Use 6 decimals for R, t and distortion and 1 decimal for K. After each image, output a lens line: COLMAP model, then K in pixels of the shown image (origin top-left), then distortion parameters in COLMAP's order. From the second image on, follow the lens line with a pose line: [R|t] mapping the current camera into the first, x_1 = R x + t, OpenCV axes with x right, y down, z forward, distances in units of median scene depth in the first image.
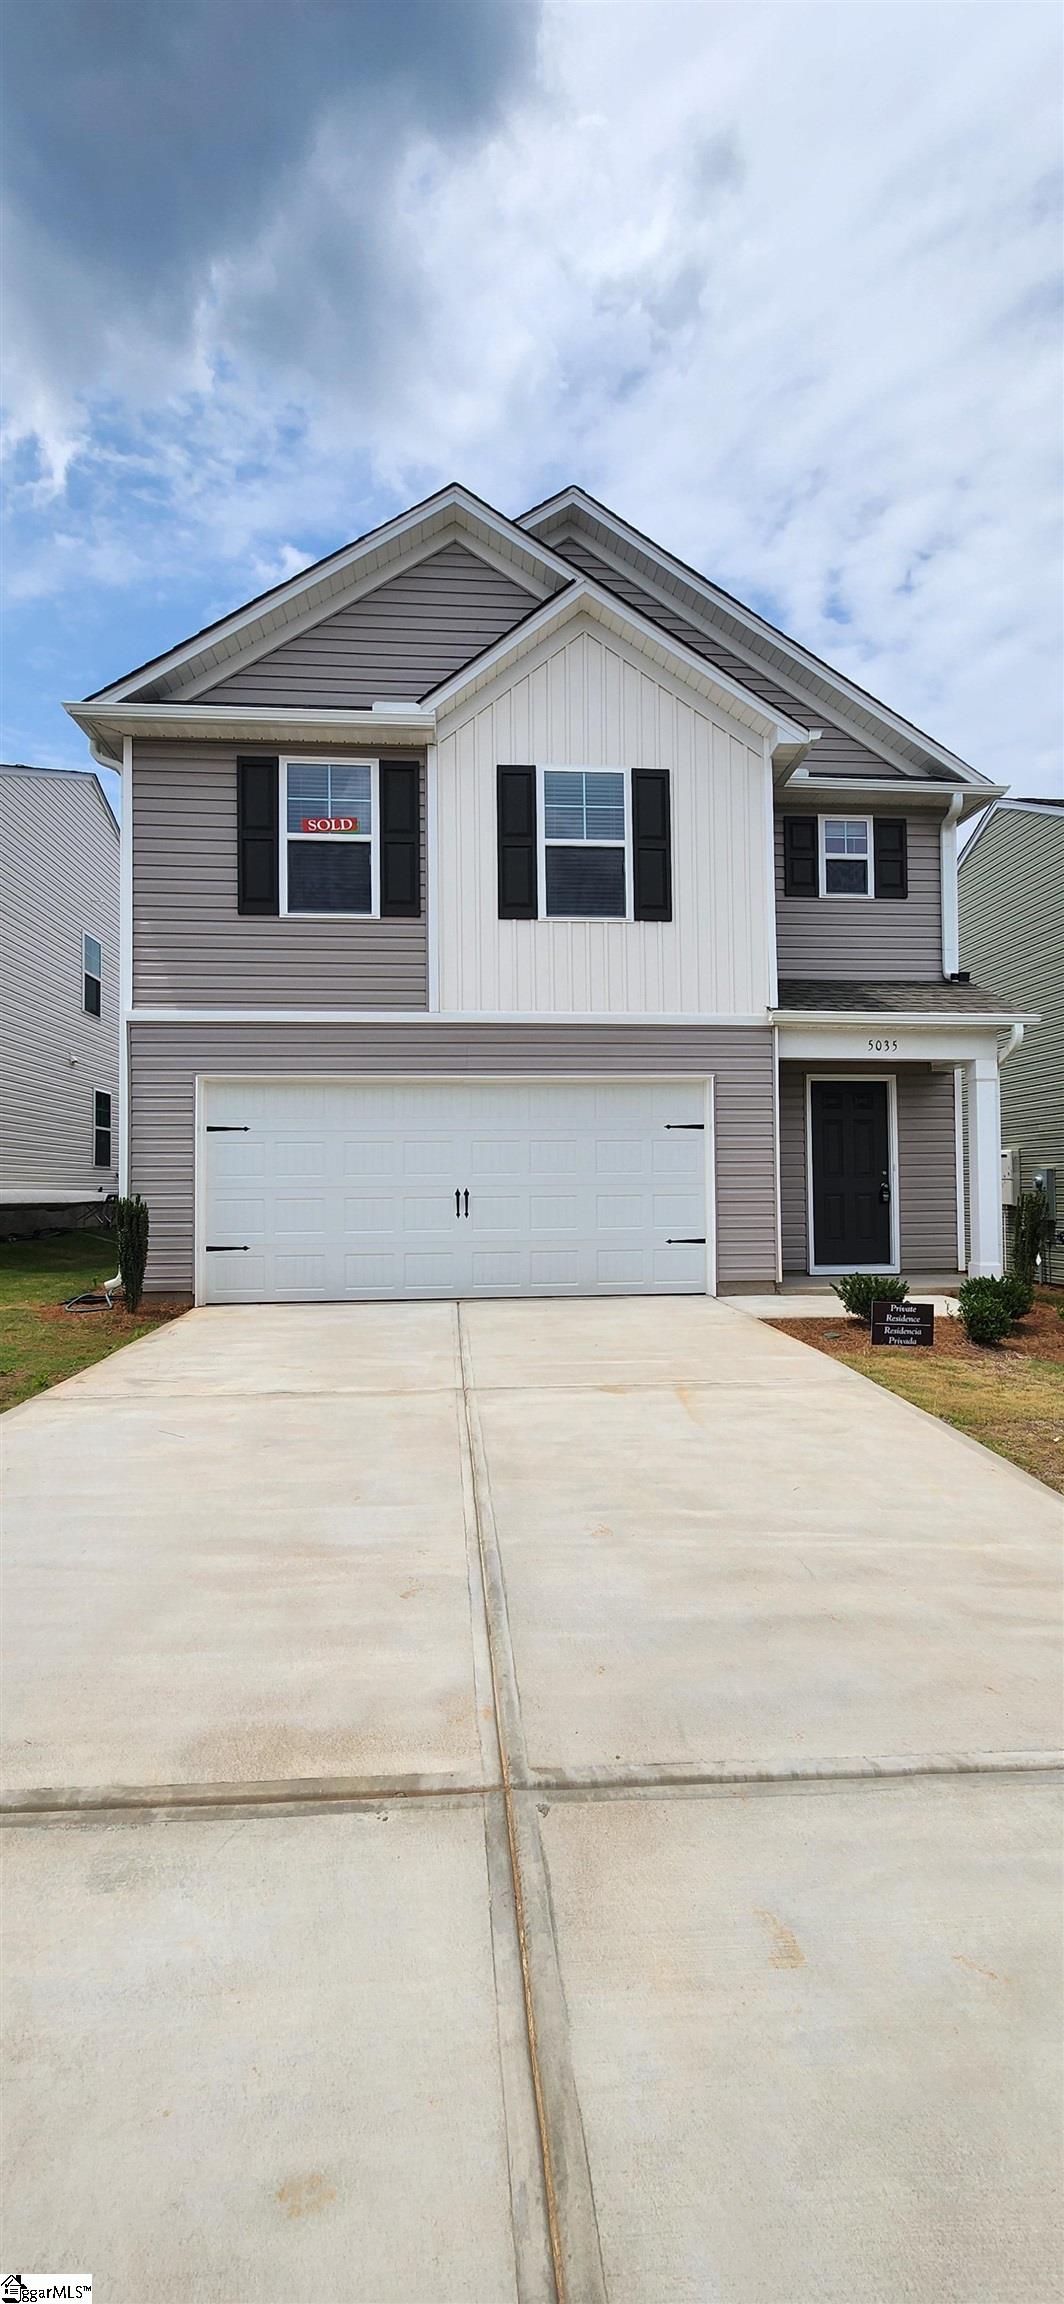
lens RADIAL K [[945.5, 0, 536.0], [0, 945.5, 1158.6], [0, 0, 1]] dist [0.002261, 0.000201]
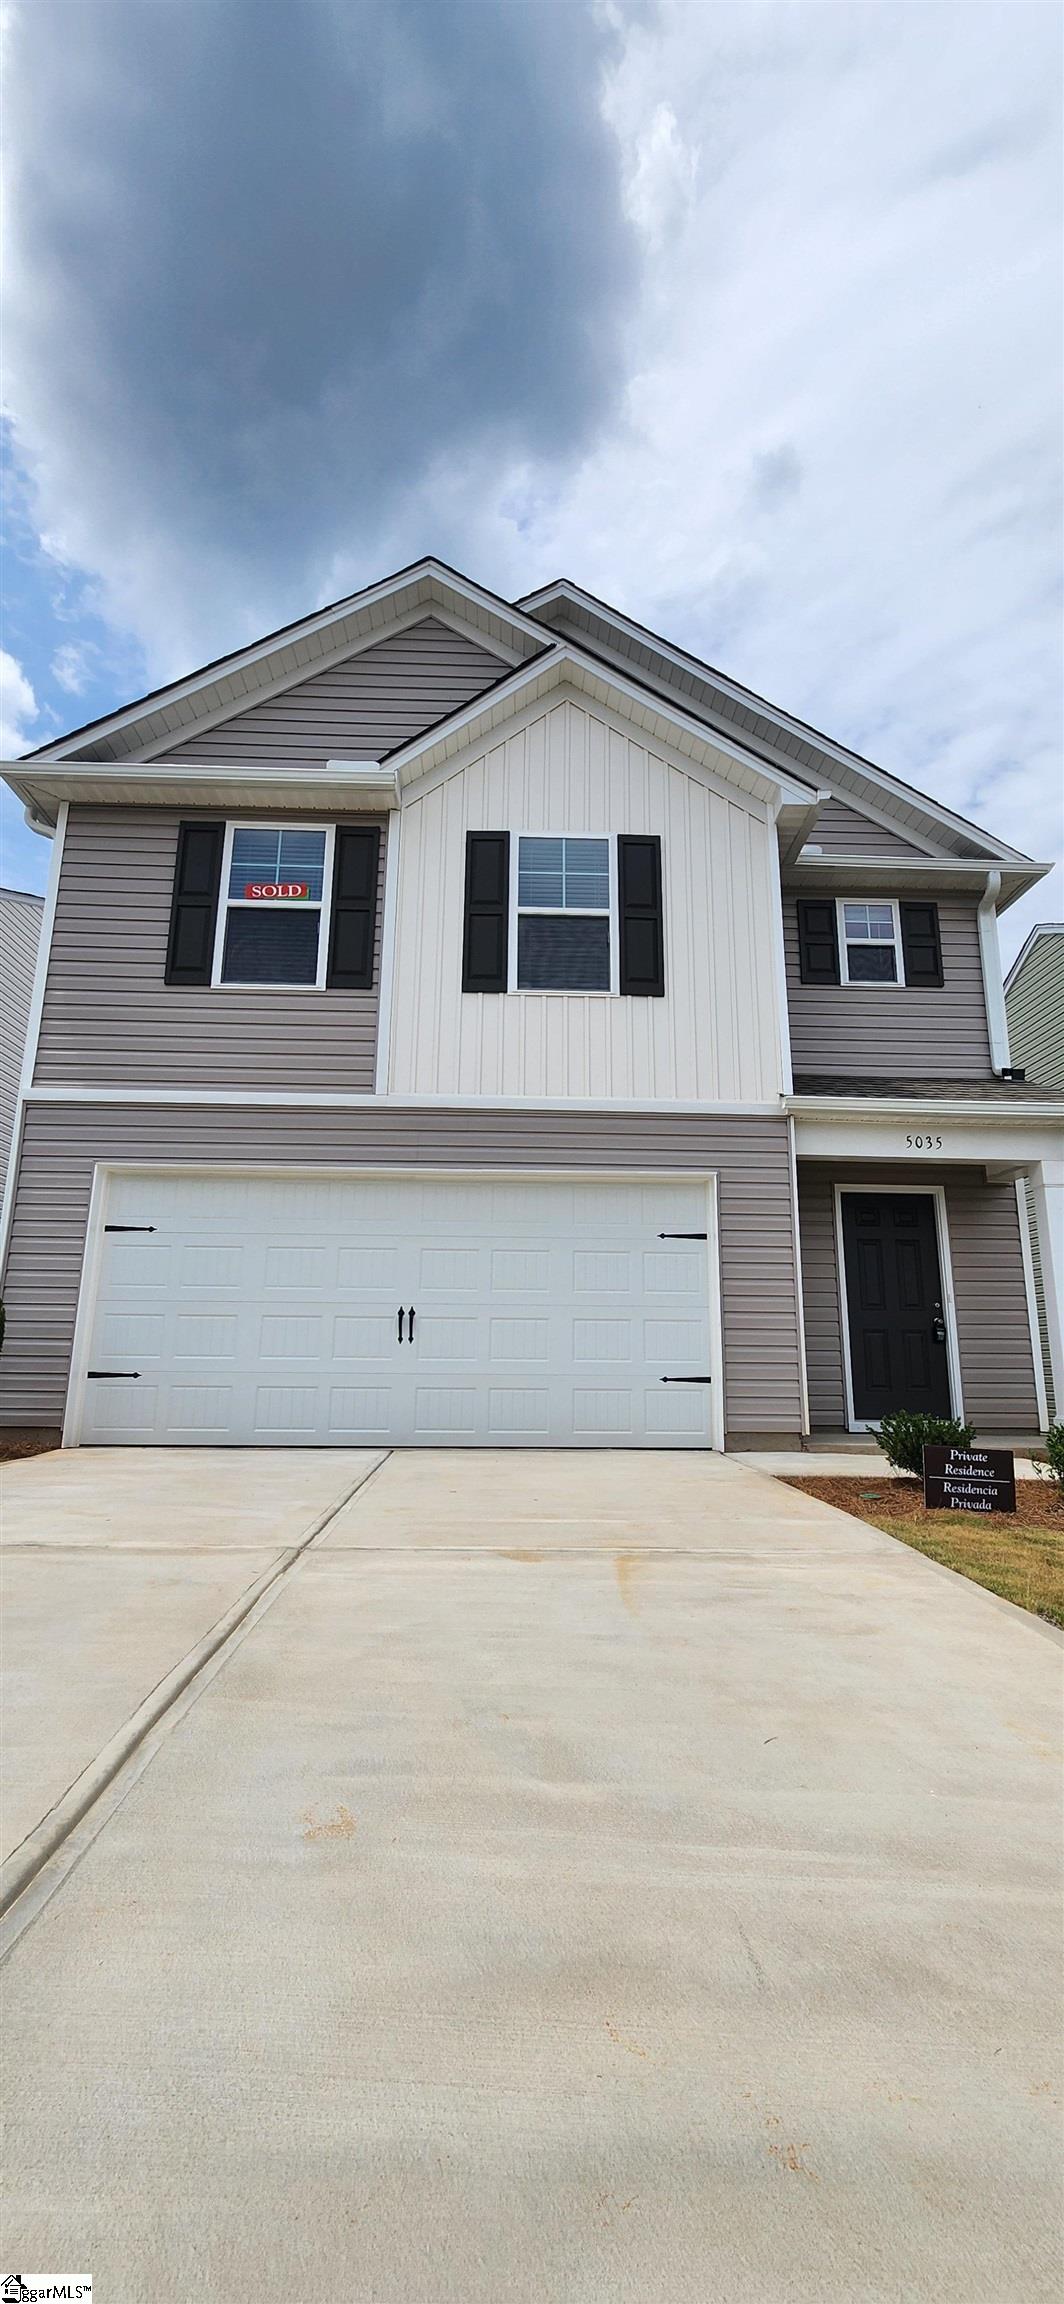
lens RADIAL K [[945.5, 0, 536.0], [0, 945.5, 1158.6], [0, 0, 1]] dist [0.002261, 0.000201]
pose [[0.998619, 0.007459, -0.052007, 0.074663], [-0.017223, 0.981650, -0.189914, 0.059546], [0.049636, 0.190547, 0.980422, 0.184493]]
